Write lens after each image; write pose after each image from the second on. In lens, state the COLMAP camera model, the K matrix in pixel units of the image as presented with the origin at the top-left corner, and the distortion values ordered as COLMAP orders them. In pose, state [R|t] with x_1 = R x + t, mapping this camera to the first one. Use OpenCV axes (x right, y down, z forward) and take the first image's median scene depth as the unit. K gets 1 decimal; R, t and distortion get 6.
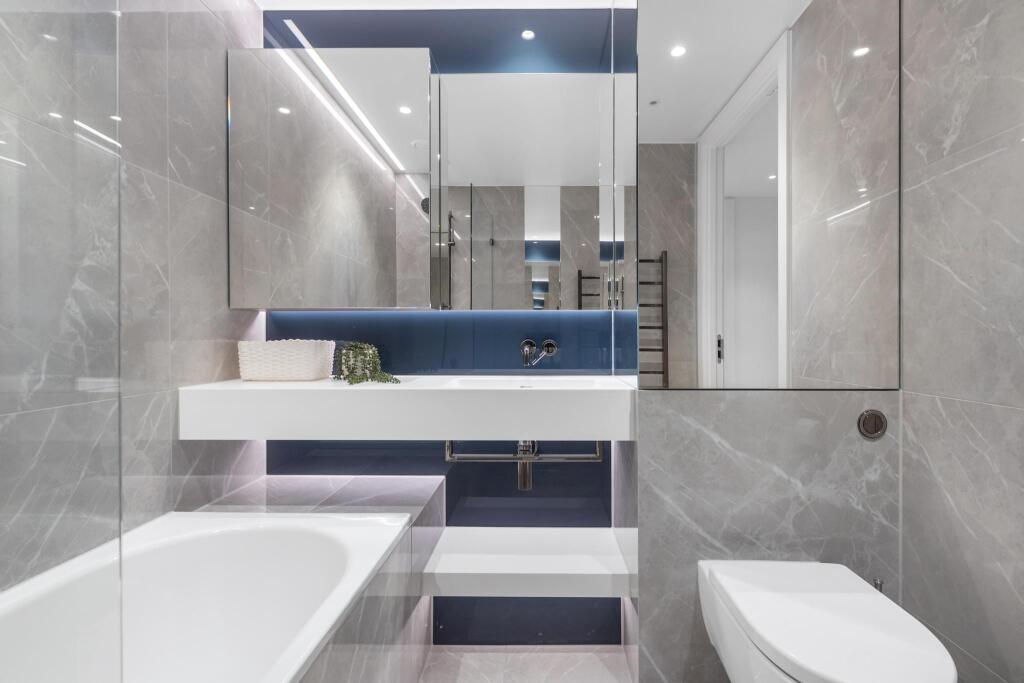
lens RADIAL K [[480.5, 0, 510.9], [0, 480.5, 346.5], [0, 0, 1]] dist [0.003143, 0.001300]
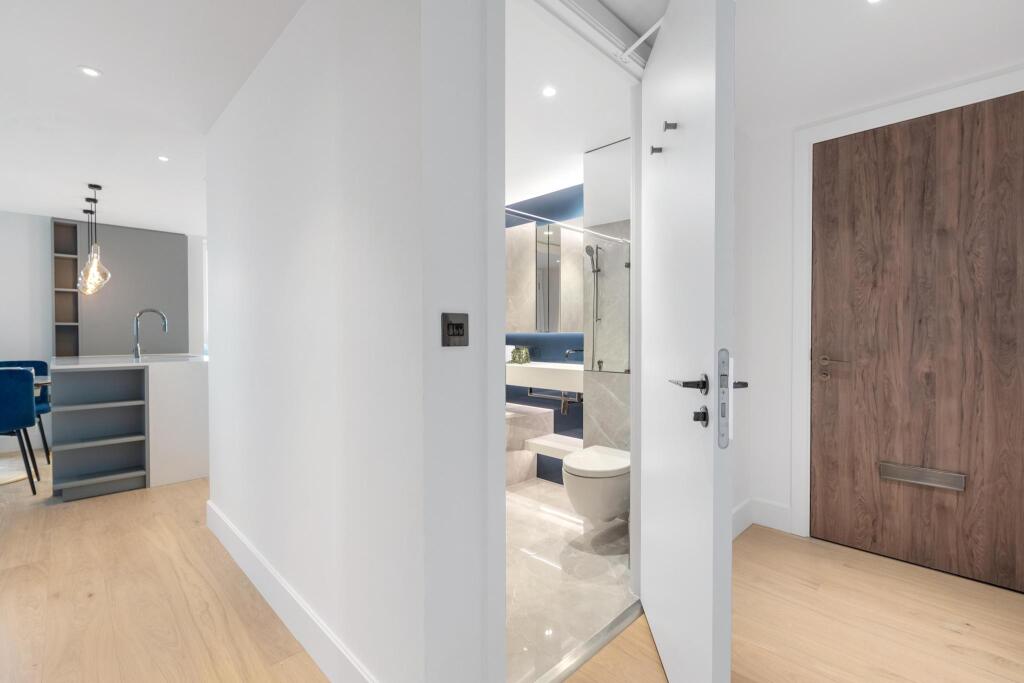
lens RADIAL K [[480.5, 0, 527.9], [0, 480.5, 337.5], [0, 0, 1]] dist [0.003143, 0.001300]
pose [[0.719800, 0.002559, -0.694176, 1.666030], [-0.003410, 0.999994, 0.000151, -0.068660], [0.694173, 0.002258, 0.719805, -0.849812]]
